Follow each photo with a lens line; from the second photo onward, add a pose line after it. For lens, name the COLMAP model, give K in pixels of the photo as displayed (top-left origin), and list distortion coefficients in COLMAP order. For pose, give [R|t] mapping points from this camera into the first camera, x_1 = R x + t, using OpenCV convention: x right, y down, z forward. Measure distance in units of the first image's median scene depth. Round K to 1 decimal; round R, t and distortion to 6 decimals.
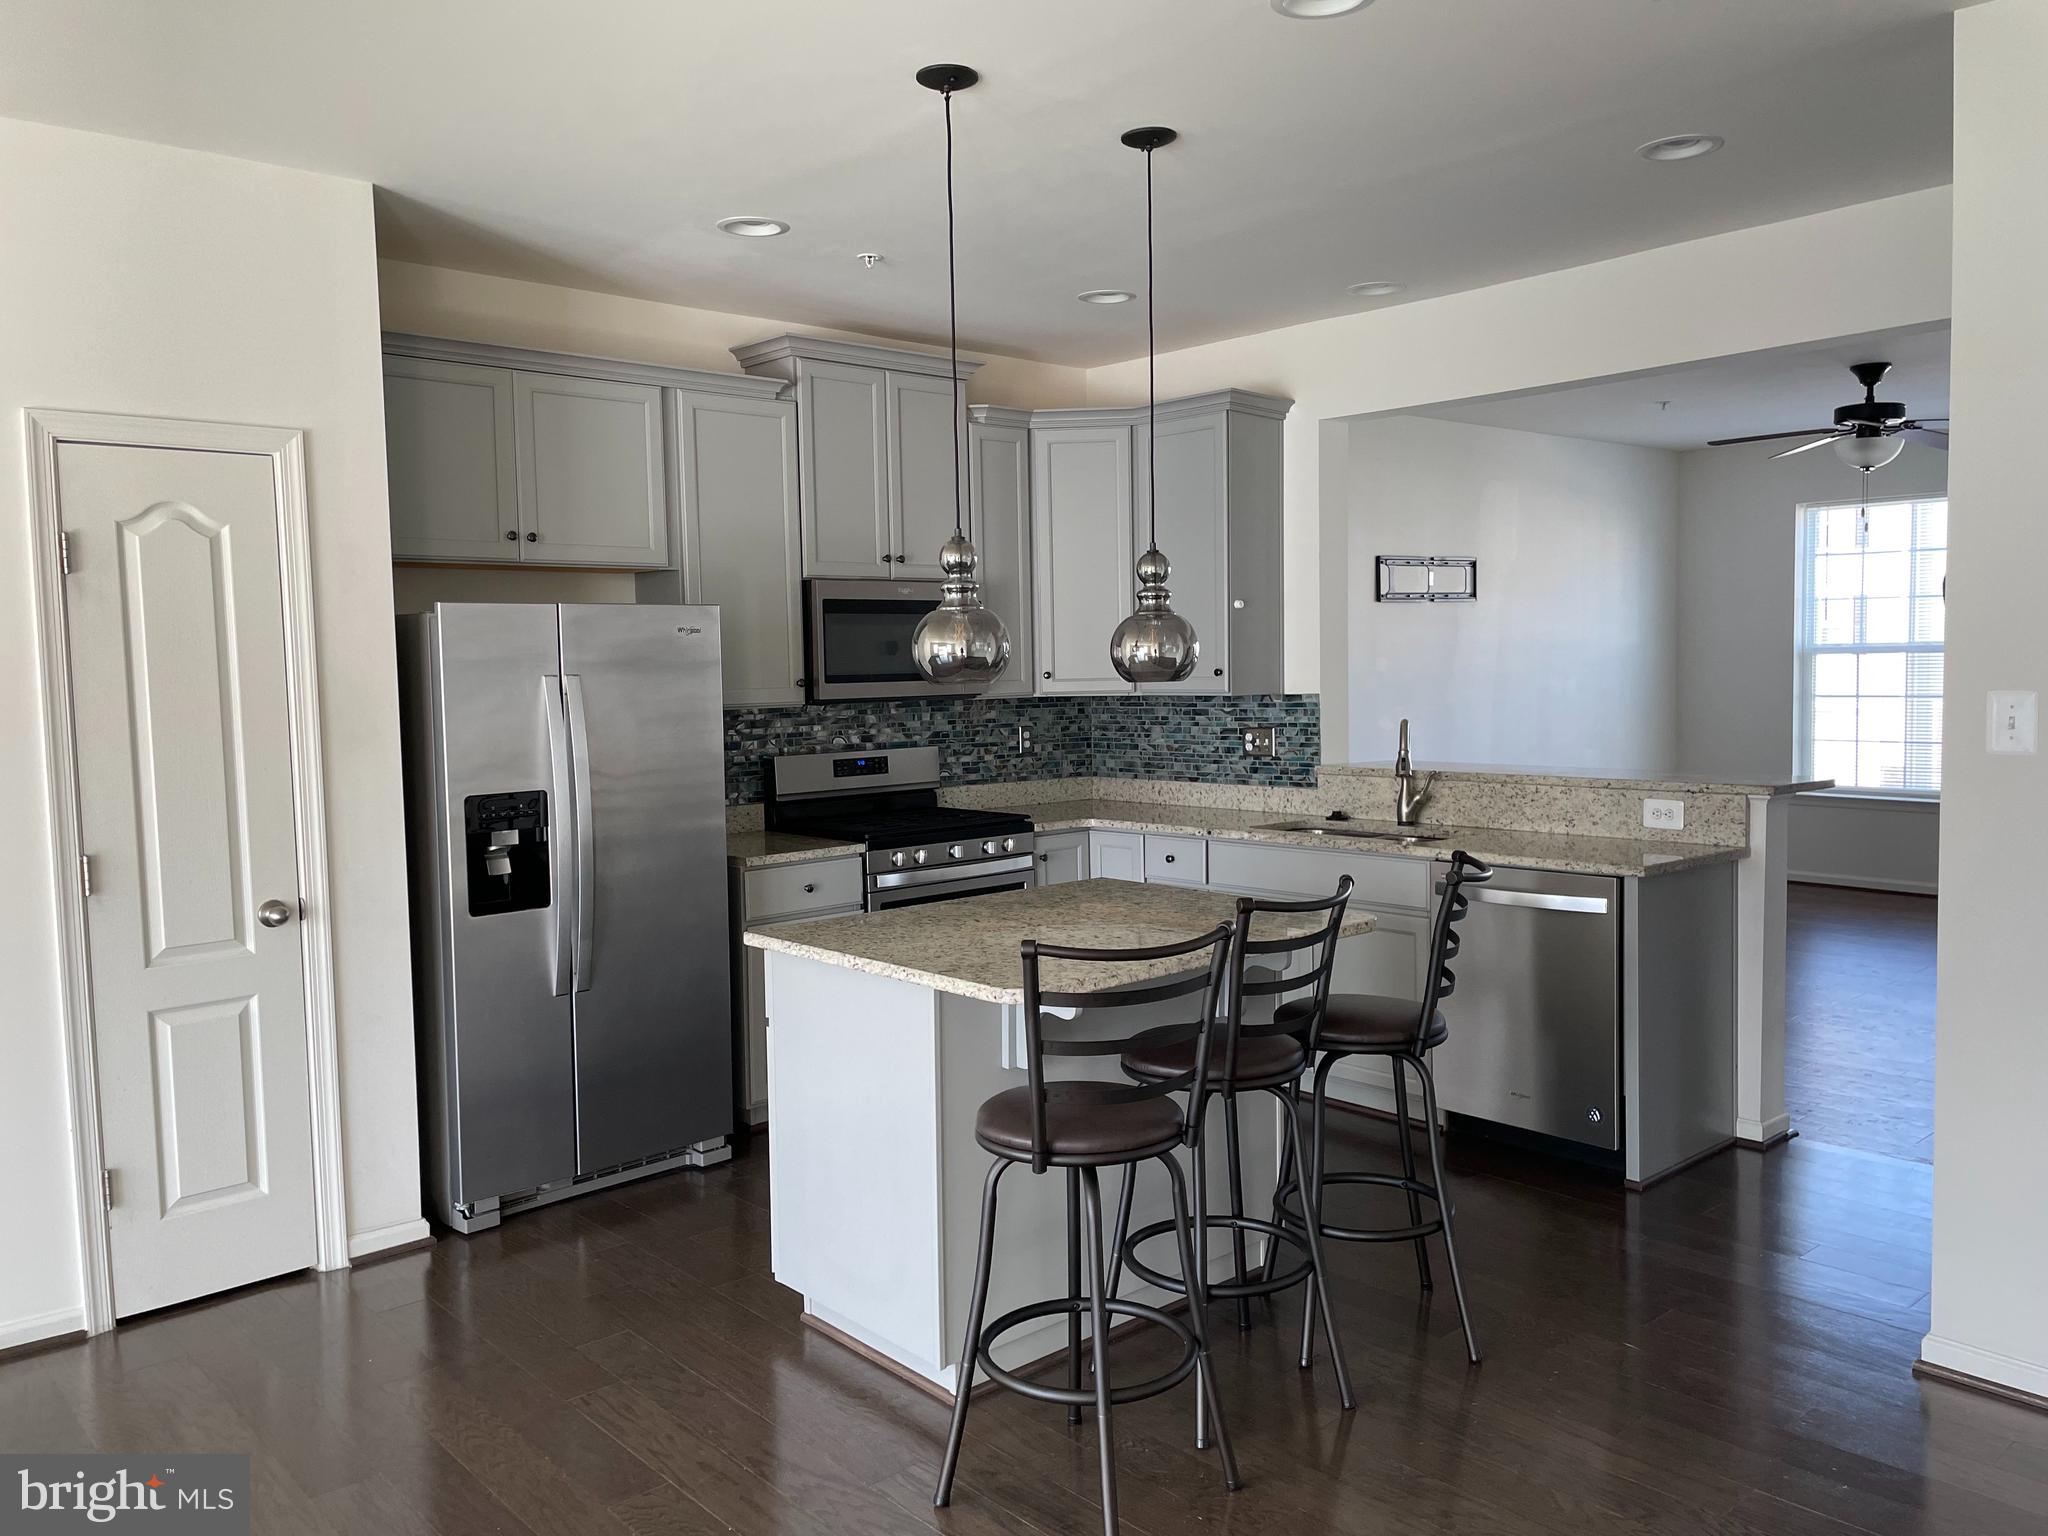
lens RADIAL K [[1546.7, 0, 1033.6], [0, 1546.7, 768.8], [0, 0, 1]] dist [0.093081, -0.115031]
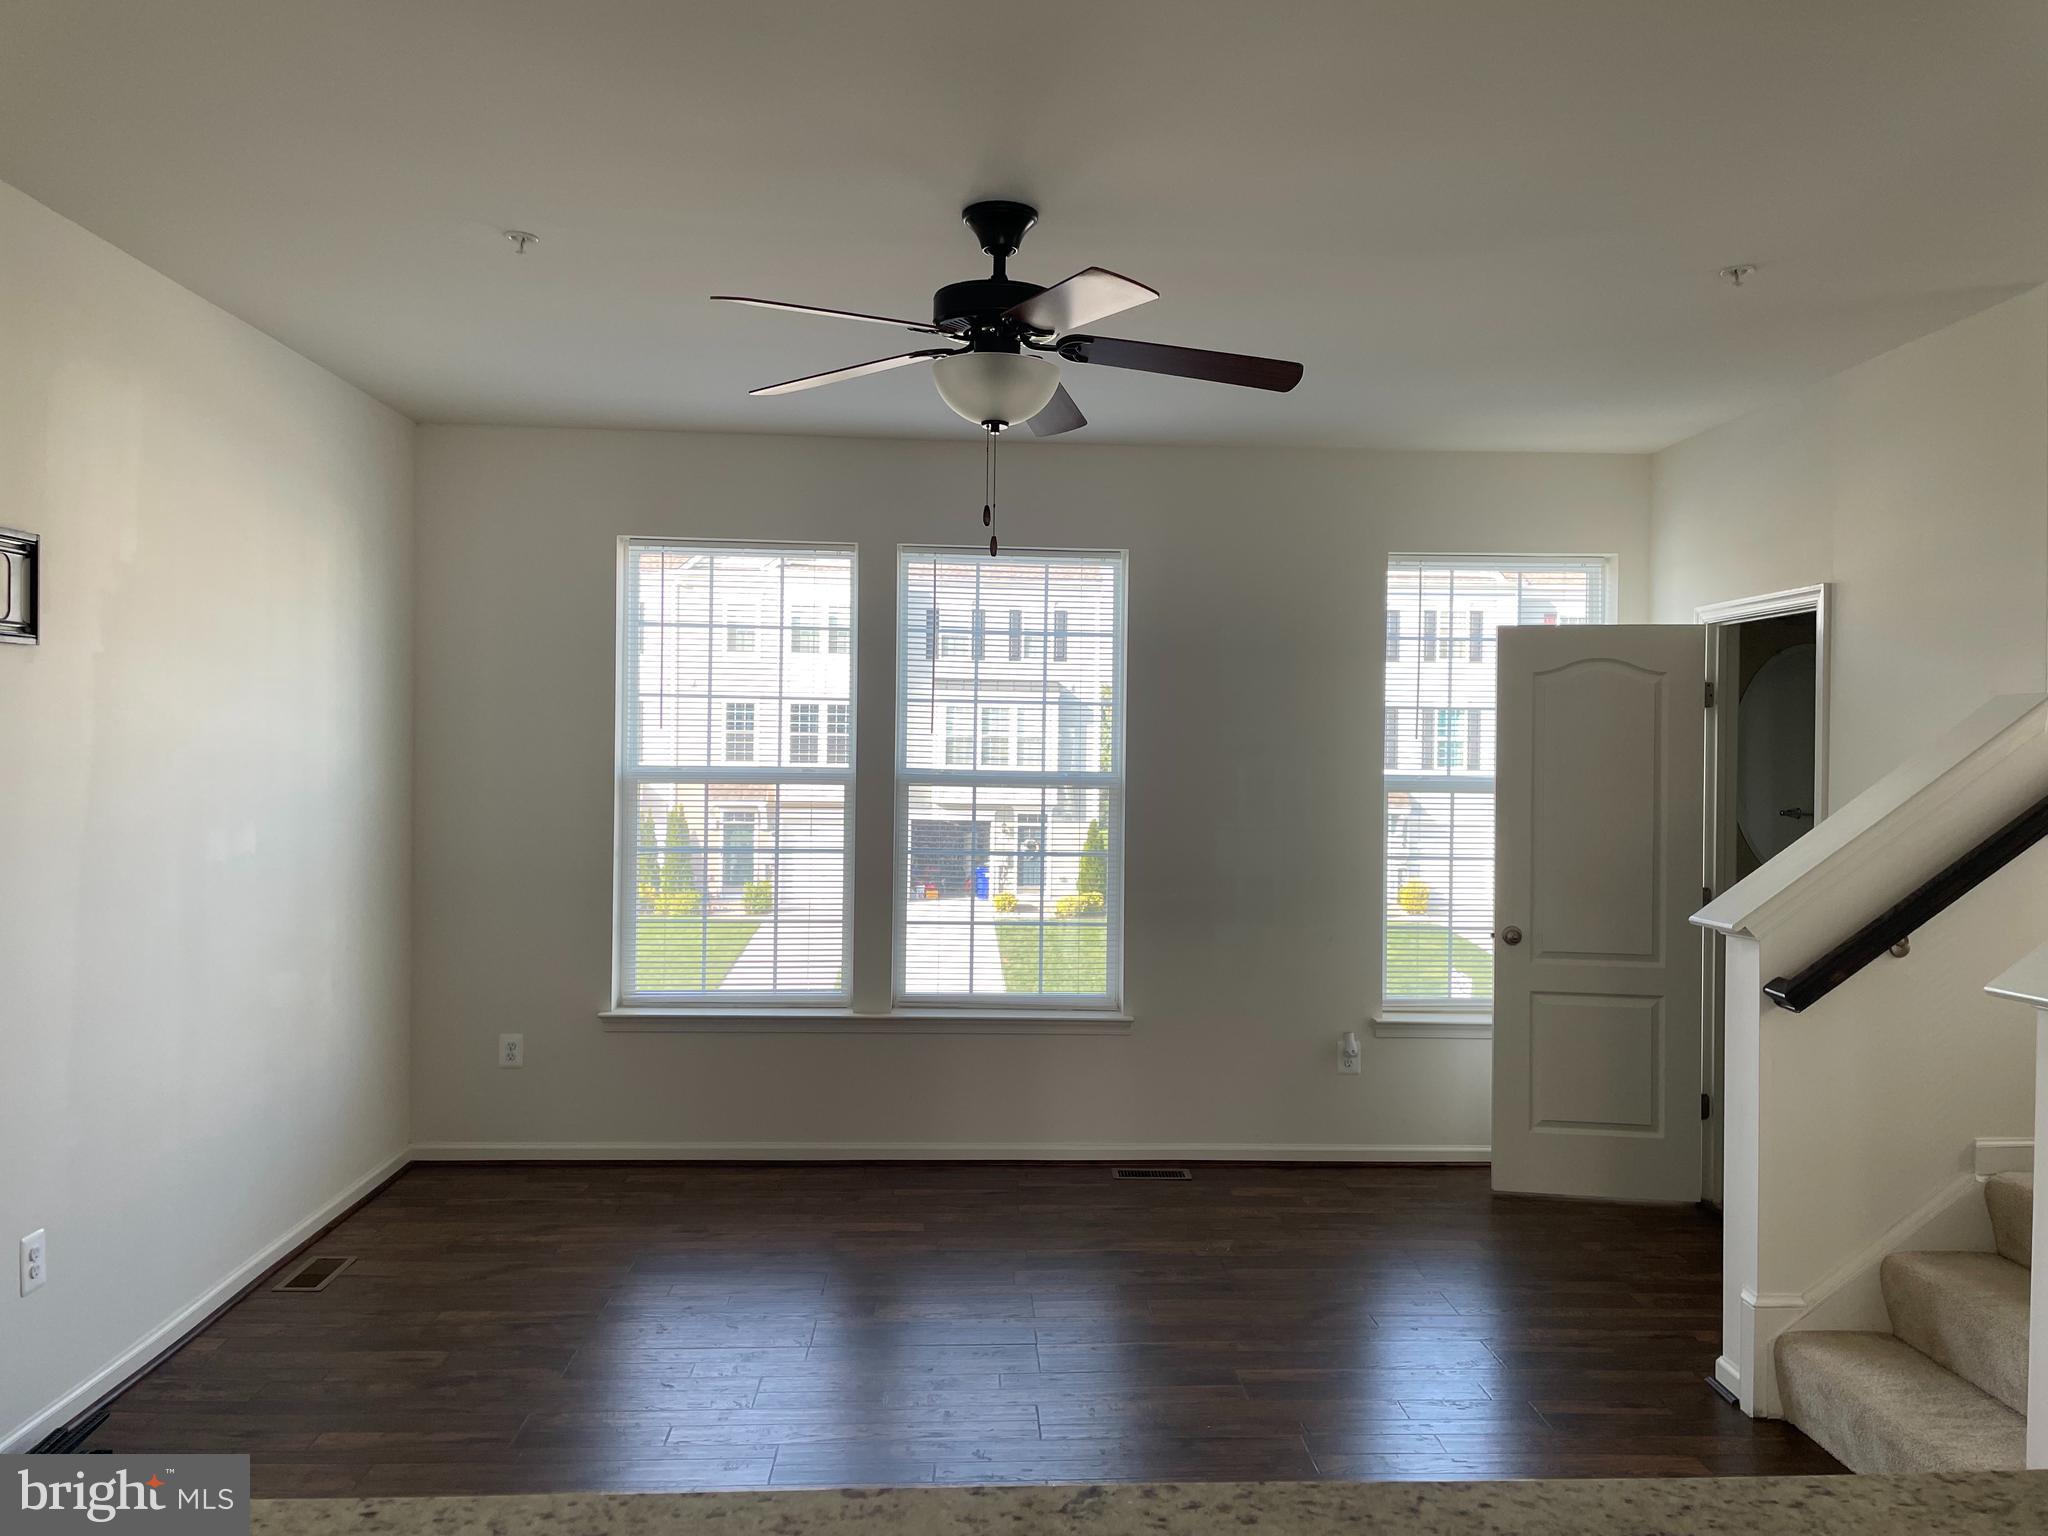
lens RADIAL K [[1546.7, 0, 1028.9], [0, 1546.7, 756.3], [0, 0, 1]] dist [0.093081, -0.115031]
pose [[0.617656, 0.028305, 0.785939, 0.120412], [0.036924, 0.997206, -0.064931, -0.041328], [-0.785581, 0.069125, 0.614885, 0.542567]]
